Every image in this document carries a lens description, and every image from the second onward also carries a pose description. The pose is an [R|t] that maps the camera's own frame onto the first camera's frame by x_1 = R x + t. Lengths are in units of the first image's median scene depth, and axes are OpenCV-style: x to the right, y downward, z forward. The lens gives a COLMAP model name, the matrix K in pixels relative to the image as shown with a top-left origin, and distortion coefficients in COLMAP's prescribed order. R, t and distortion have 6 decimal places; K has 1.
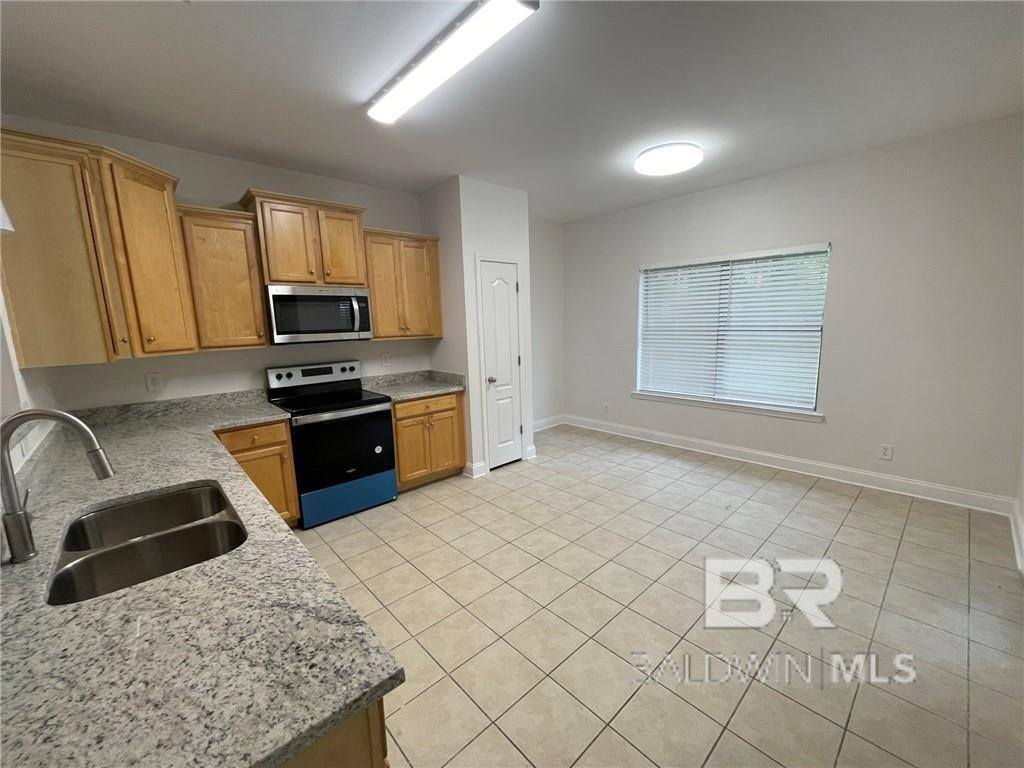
lens RADIAL K [[413.1, 0, 509.1], [0, 413.1, 390.5], [0, 0, 1]] dist [-0.000700, -0.000744]
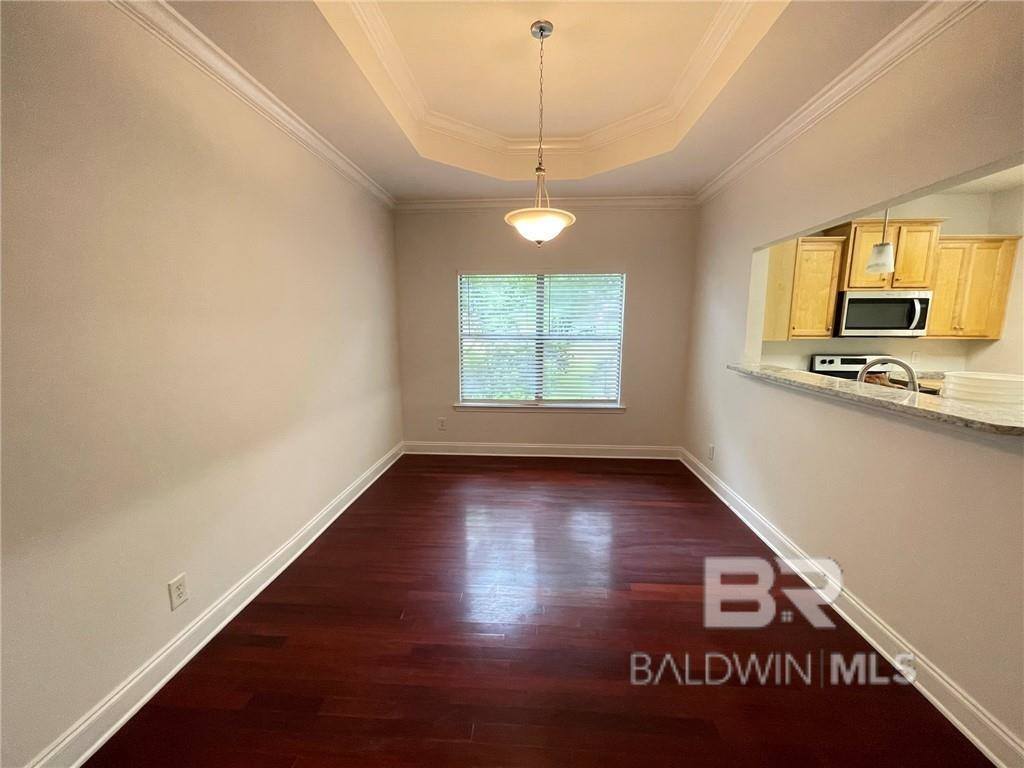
lens RADIAL K [[413.1, 0, 504.4], [0, 413.1, 385.3], [0, 0, 1]] dist [-0.000700, -0.000744]
pose [[0.695811, 0.138683, -0.704708, -0.301427], [-0.142120, 0.988366, 0.054179, 0.097385], [0.704023, 0.062455, 0.707426, -0.528436]]
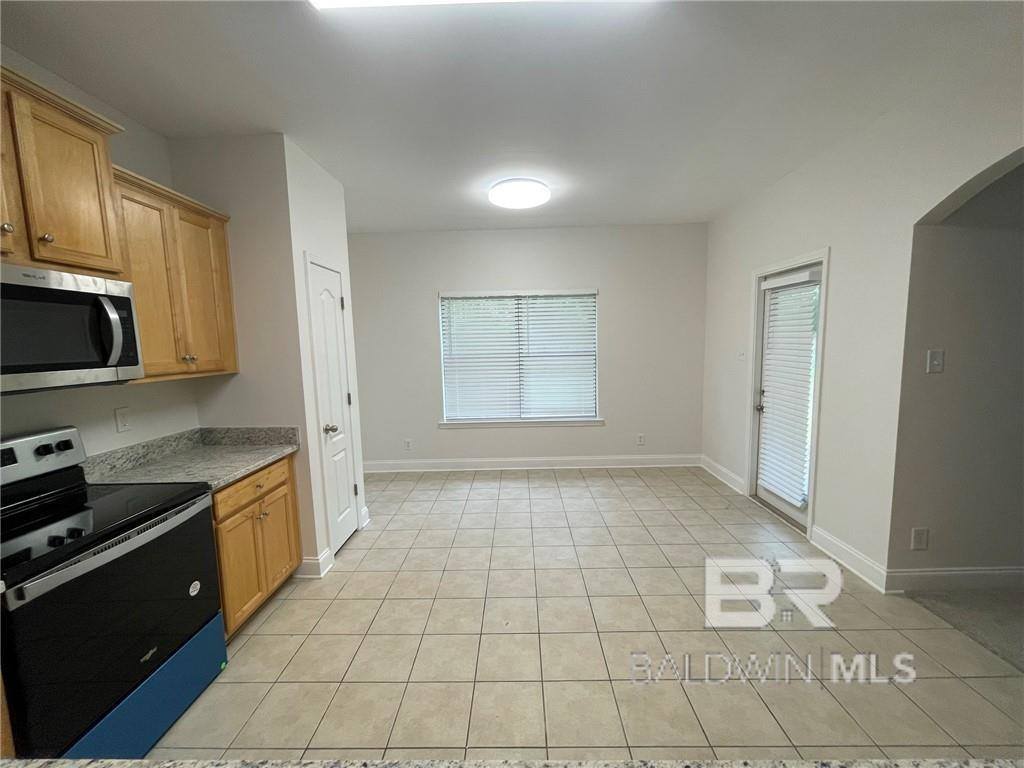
lens RADIAL K [[413.1, 0, 512.9], [0, 413.1, 388.7], [0, 0, 1]] dist [-0.000700, -0.000744]
pose [[0.684280, -0.069120, 0.725936, -0.369039], [0.124874, 0.991900, -0.023265, -0.041836], [-0.718448, 0.106570, 0.687369, 0.297113]]
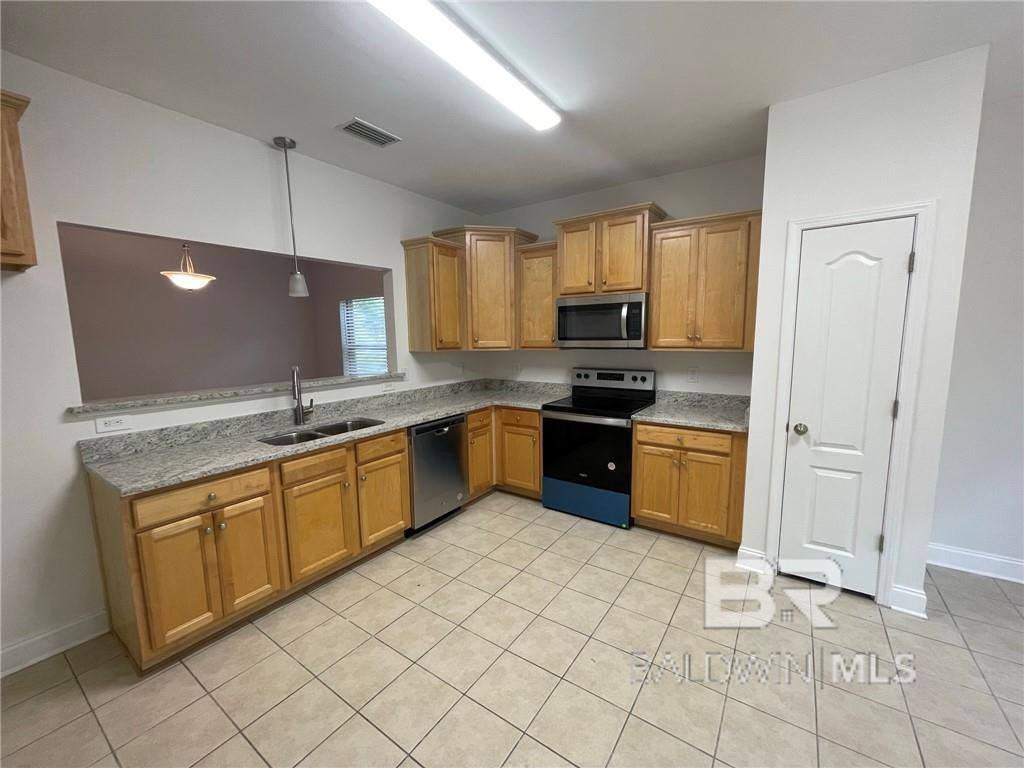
lens RADIAL K [[413.1, 0, 507.4], [0, 413.1, 388.4], [0, 0, 1]] dist [-0.000700, -0.000744]
pose [[0.215421, 0.154414, -0.964236, 0.463825], [-0.155068, 0.980299, 0.122343, -0.098670], [0.964131, 0.123167, 0.235121, 0.486702]]
